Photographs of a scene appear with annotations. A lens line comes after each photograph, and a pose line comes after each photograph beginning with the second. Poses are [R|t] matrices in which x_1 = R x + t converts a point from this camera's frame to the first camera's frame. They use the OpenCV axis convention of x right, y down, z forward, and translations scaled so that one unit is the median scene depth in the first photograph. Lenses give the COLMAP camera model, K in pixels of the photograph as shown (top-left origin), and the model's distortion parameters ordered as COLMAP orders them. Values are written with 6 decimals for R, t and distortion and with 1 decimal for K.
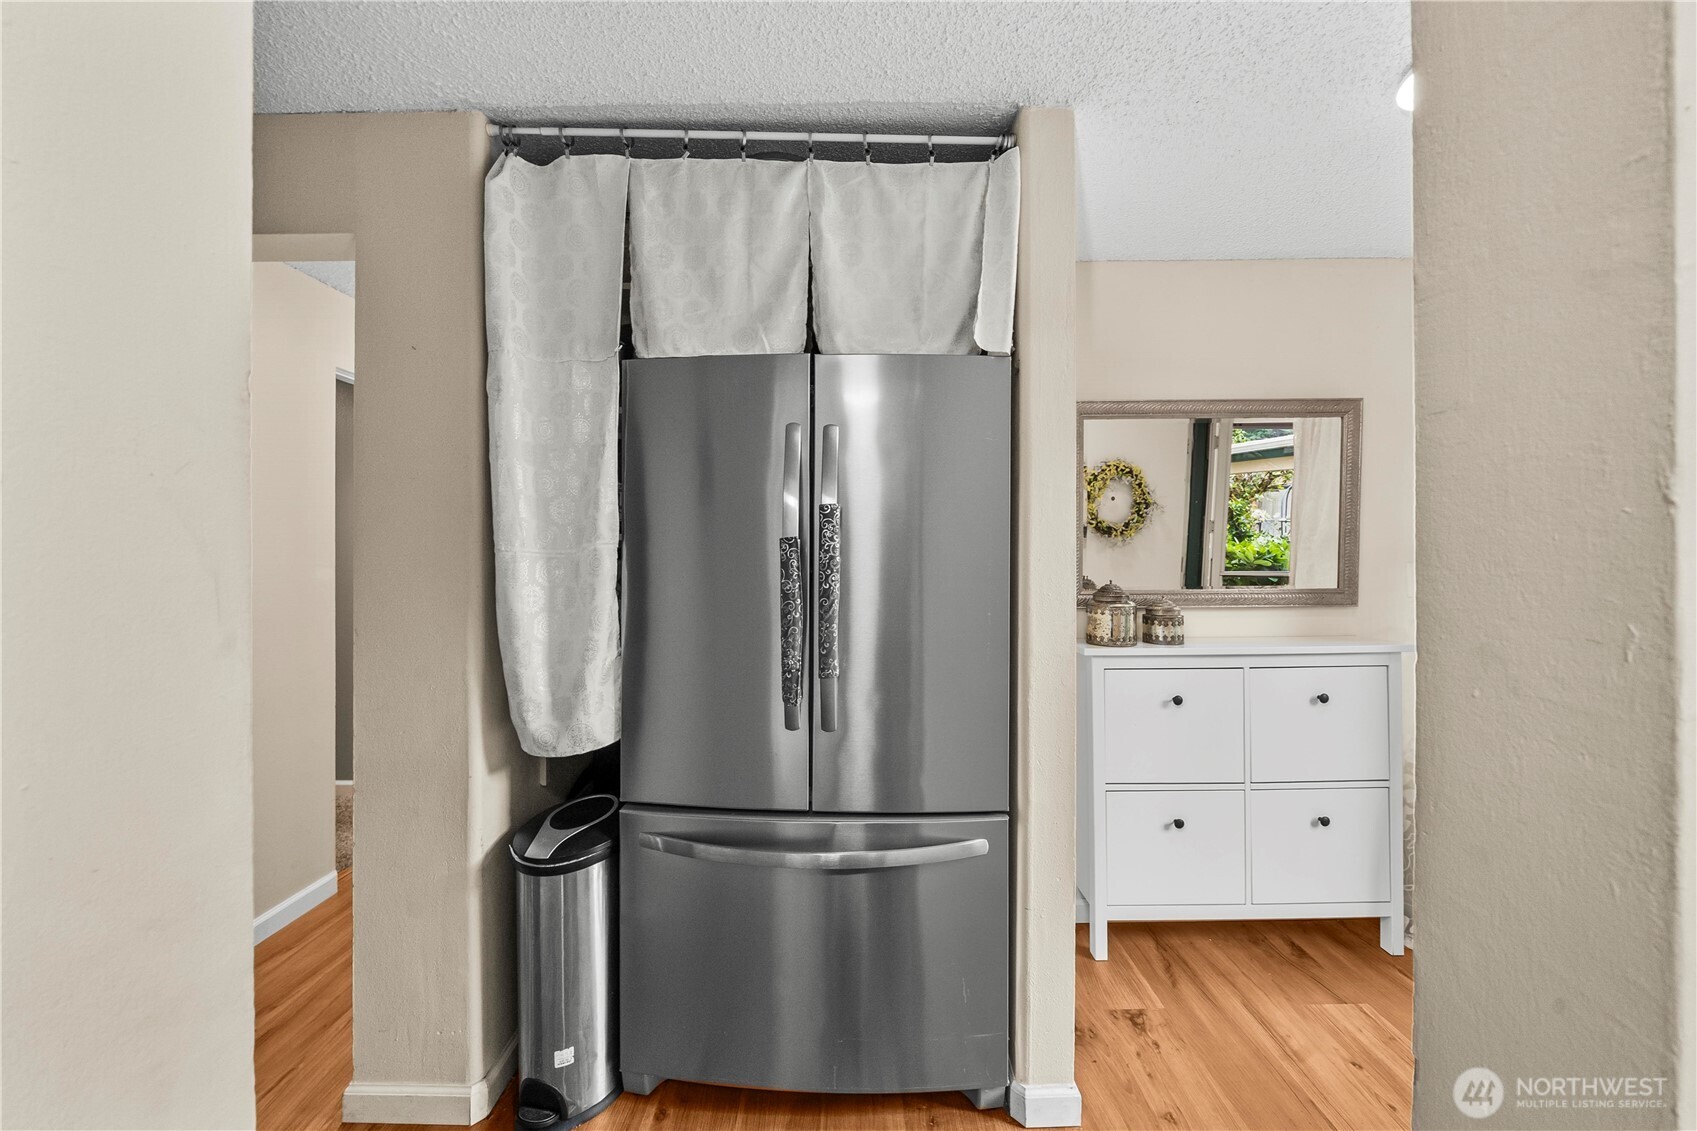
lens RADIAL K [[586.5, 0, 851.9], [0, 586.5, 555.5], [0, 0, 1]] dist [-0.004738, 0.000115]
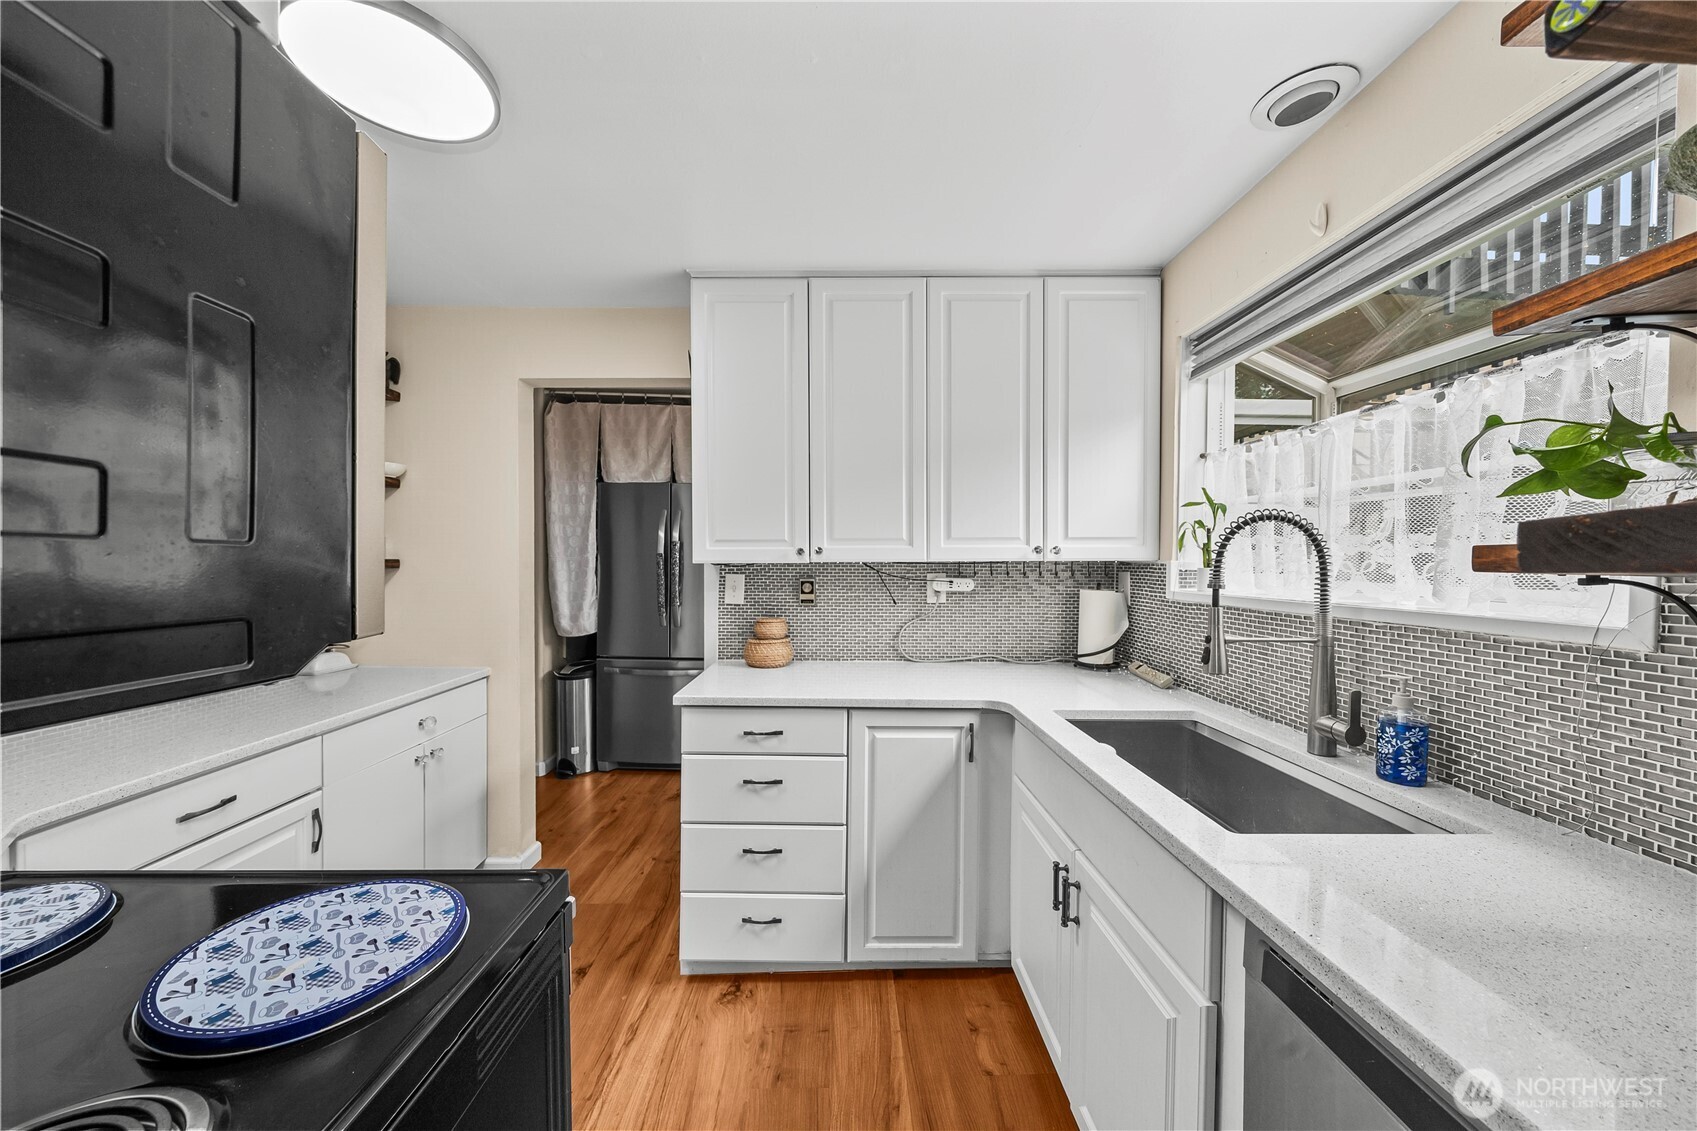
lens RADIAL K [[586.5, 0, 842.6], [0, 586.5, 567.4], [0, 0, 1]] dist [-0.004738, 0.000115]
pose [[0.999943, 0.008287, 0.006767, 0.665787], [-0.008374, 0.999882, 0.012864, -0.008680], [-0.006660, -0.012920, 0.999894, -1.579641]]
